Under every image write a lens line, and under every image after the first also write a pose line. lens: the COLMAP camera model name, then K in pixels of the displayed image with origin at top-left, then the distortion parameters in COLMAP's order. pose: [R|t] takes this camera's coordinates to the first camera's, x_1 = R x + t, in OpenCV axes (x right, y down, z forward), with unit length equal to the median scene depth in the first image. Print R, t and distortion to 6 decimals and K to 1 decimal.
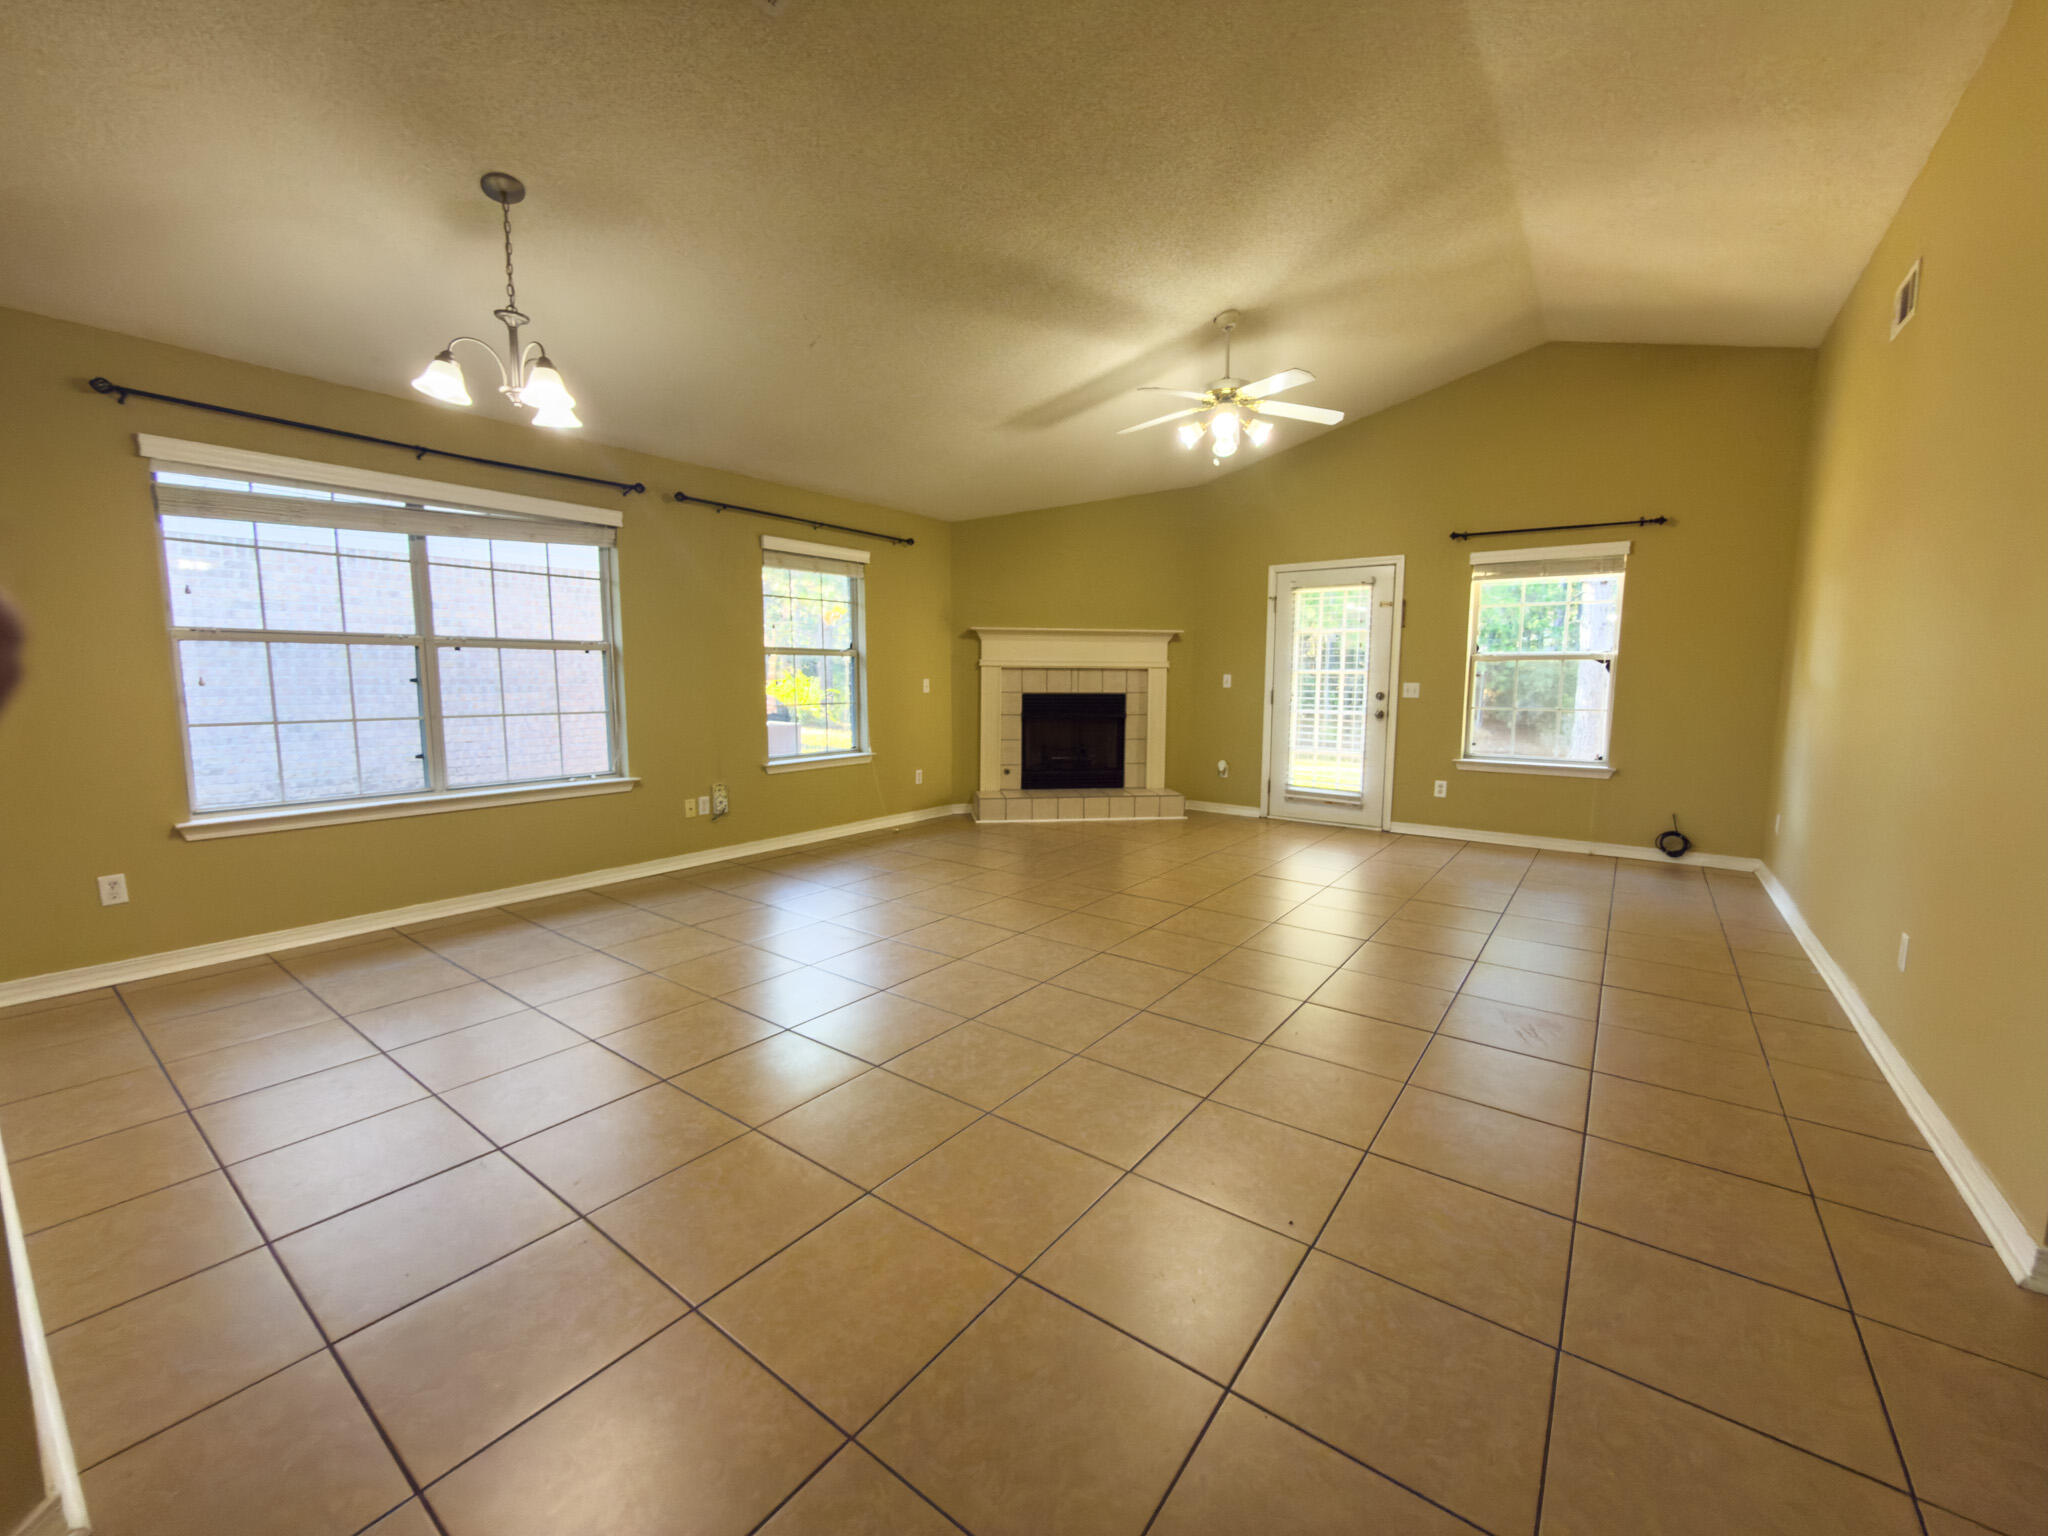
lens RADIAL K [[819.9, 0, 1025.4], [0, 819.9, 766.9], [0, 0, 1]] dist [-0.000140, -0.000525]
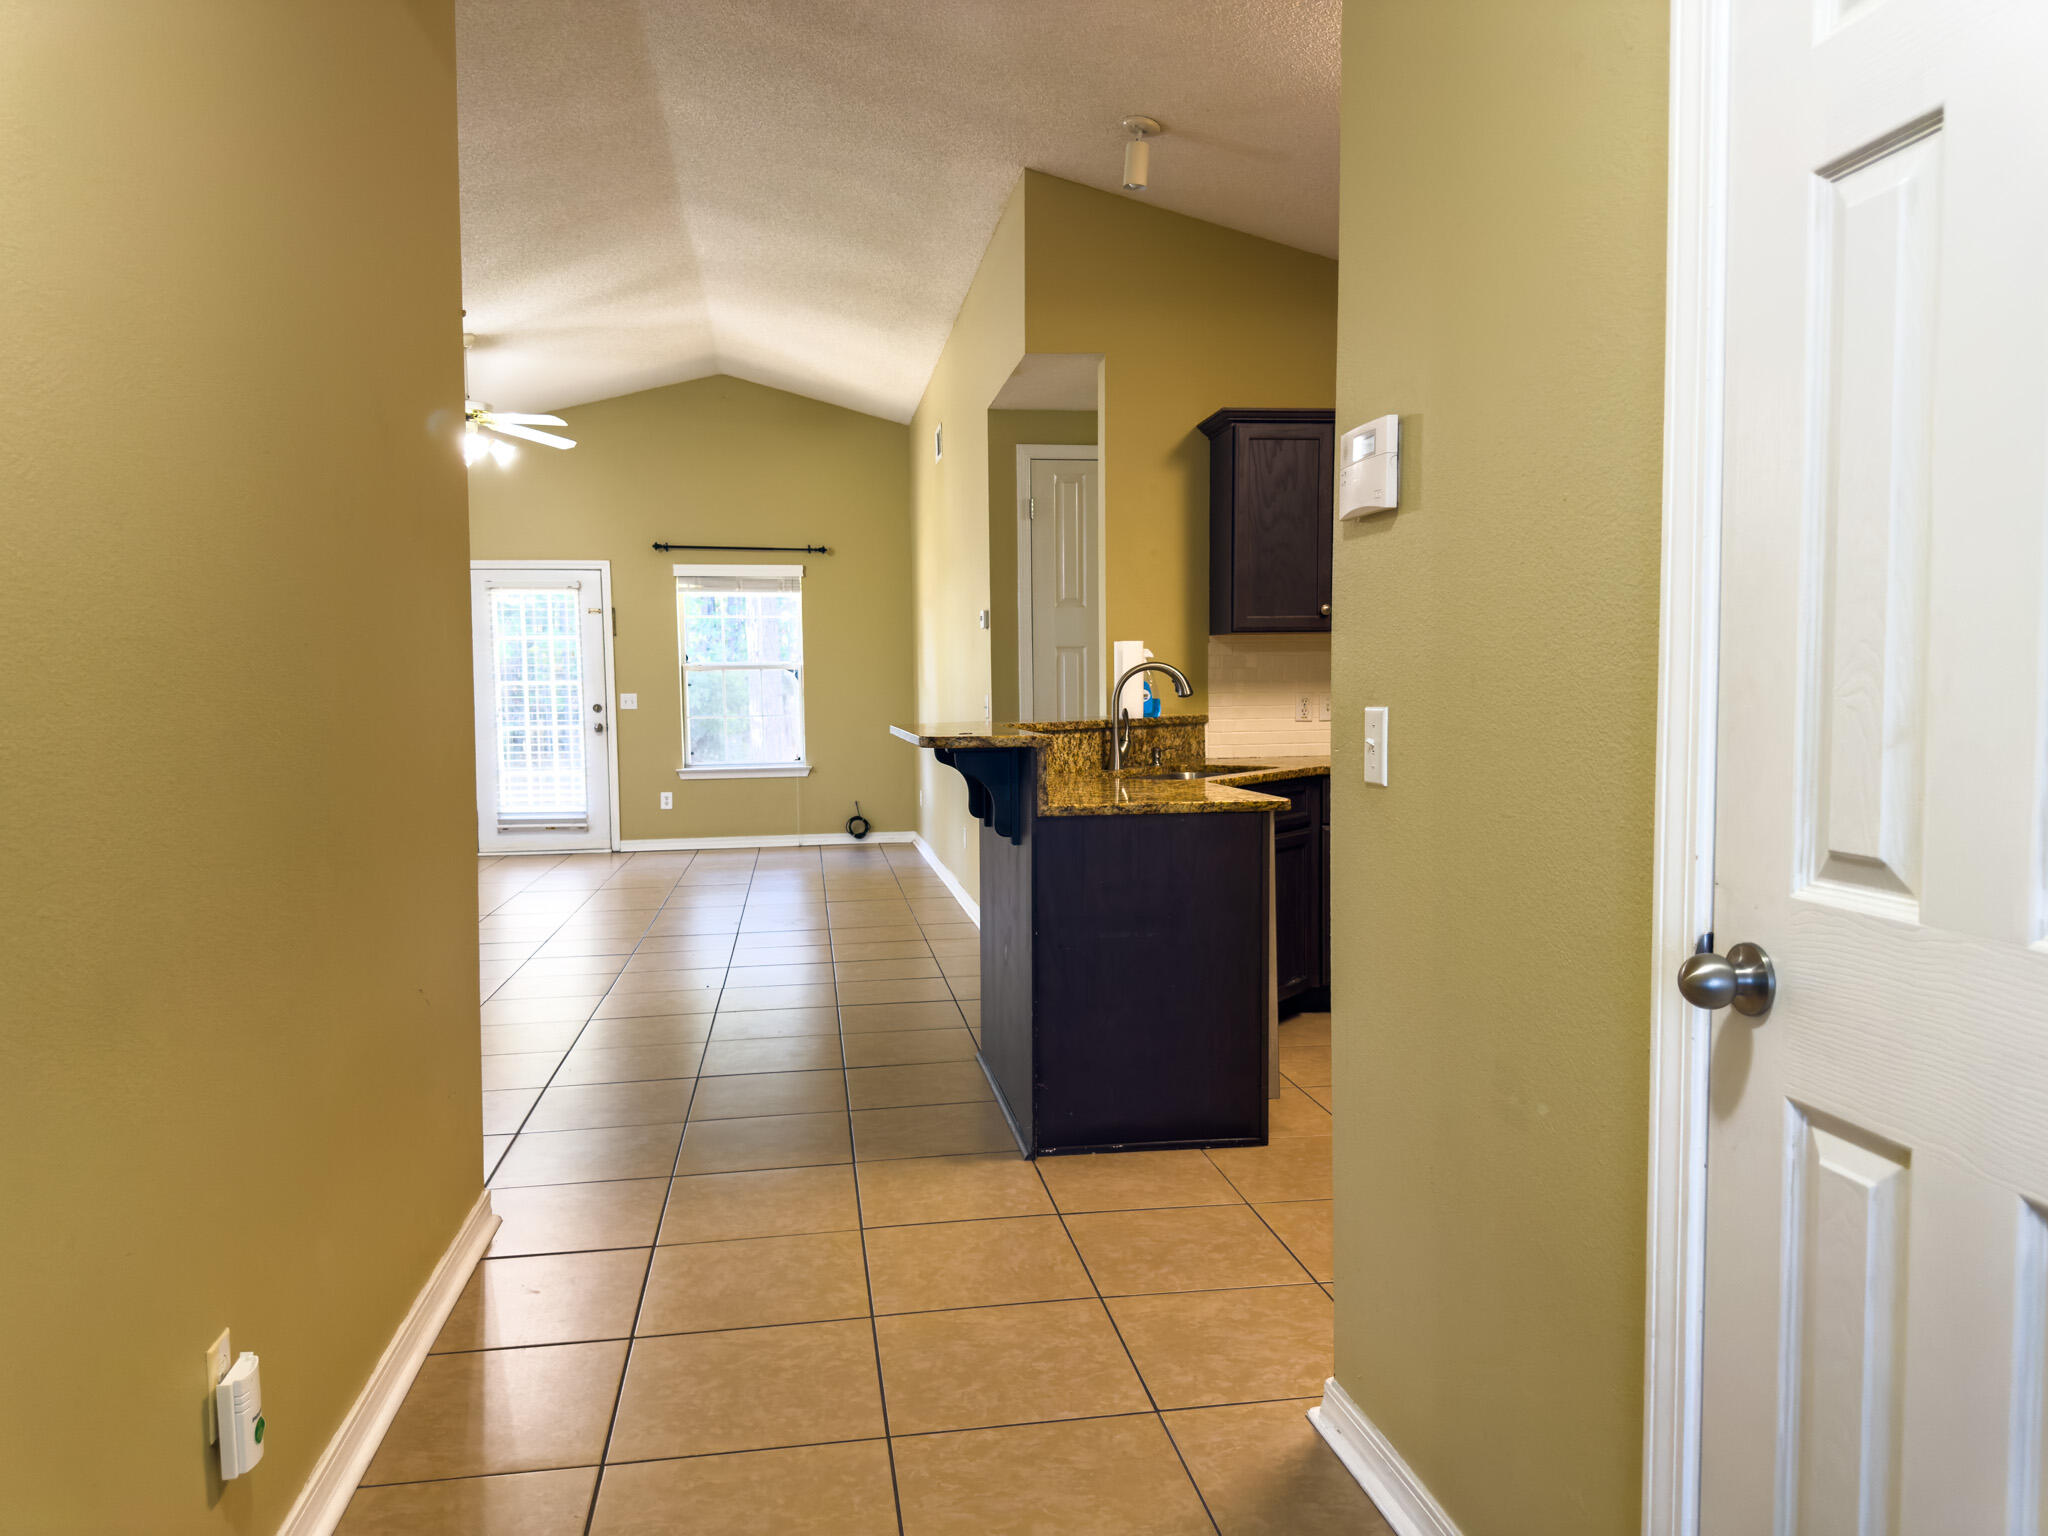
lens RADIAL K [[1423.6, 0, 1027.5], [0, 1423.6, 775.9], [0, 0, 1]] dist [0.091850, -0.002703]
pose [[0.700618, -0.057181, 0.711242, -0.405937], [0.096141, 0.995259, -0.014689, 0.063743], [-0.707030, 0.078671, 0.702794, -0.509623]]
